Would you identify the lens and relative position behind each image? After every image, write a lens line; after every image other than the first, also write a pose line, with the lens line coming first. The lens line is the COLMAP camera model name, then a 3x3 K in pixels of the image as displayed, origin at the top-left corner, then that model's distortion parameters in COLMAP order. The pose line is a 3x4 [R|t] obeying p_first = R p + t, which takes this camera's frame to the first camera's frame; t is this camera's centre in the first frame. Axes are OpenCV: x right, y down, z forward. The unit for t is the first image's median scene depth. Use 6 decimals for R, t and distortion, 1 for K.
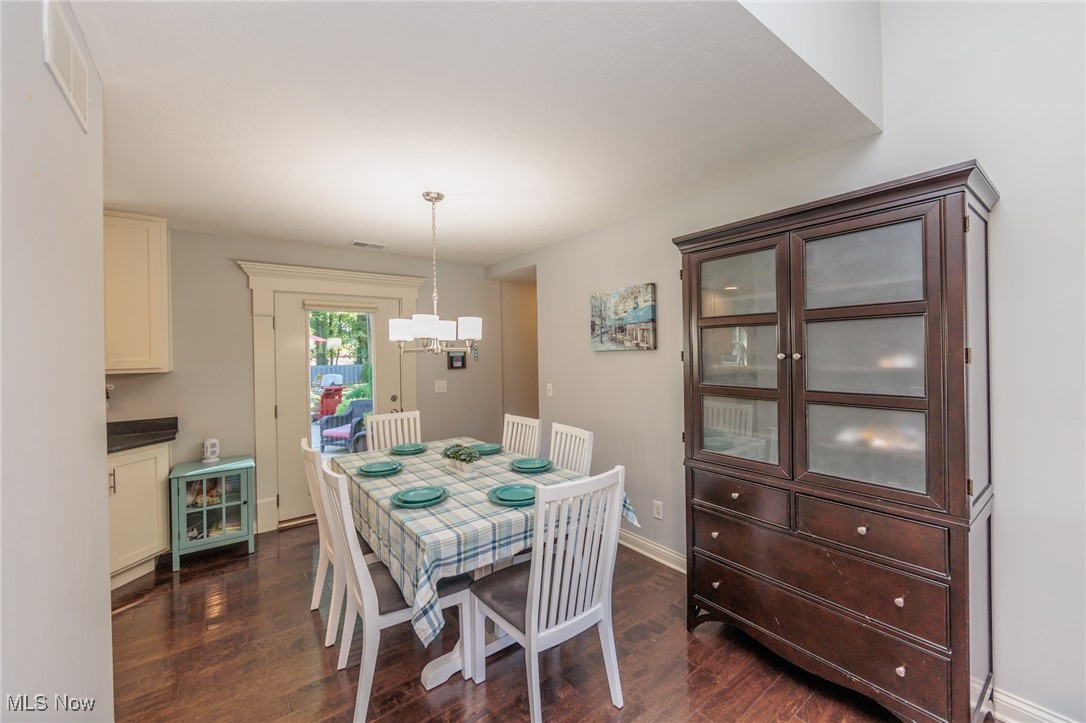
lens RADIAL K [[425.9, 0, 541.8], [0, 425.9, 350.8], [0, 0, 1]] dist [-0.003435, 0.001117]
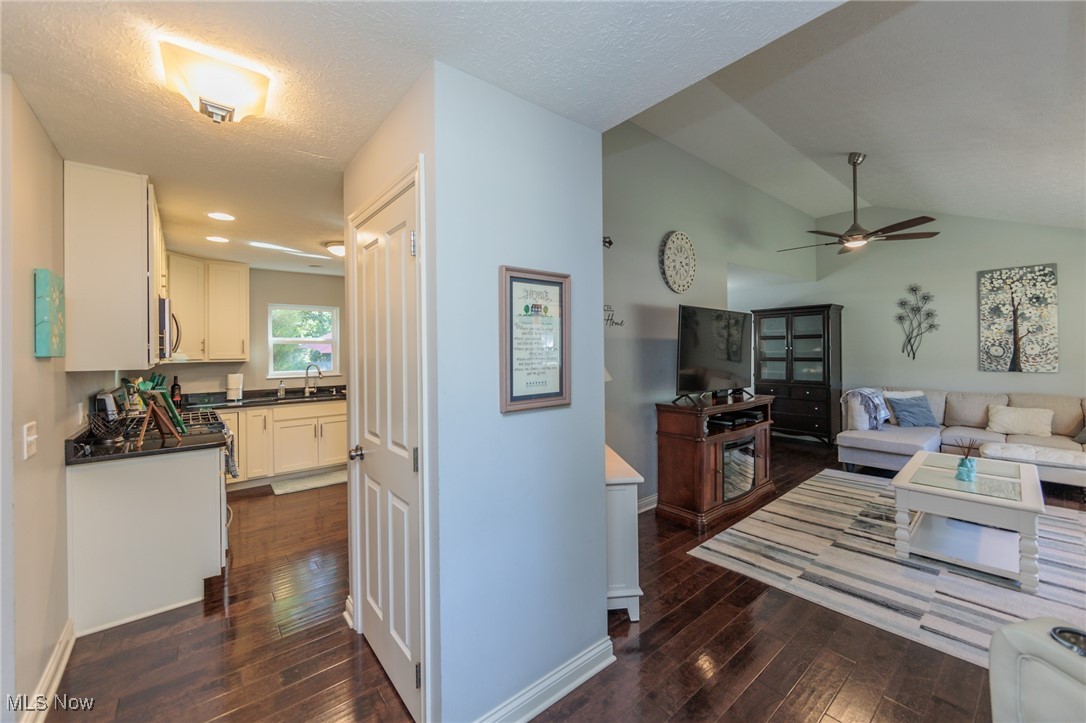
lens RADIAL K [[425.9, 0, 548.2], [0, 425.9, 349.6], [0, 0, 1]] dist [-0.003435, 0.001117]
pose [[0.998795, 0.002557, 0.049016, -1.028817], [-0.002556, 0.999997, -0.000074, 0.019486], [-0.049016, -0.000051, 0.998798, -1.573068]]
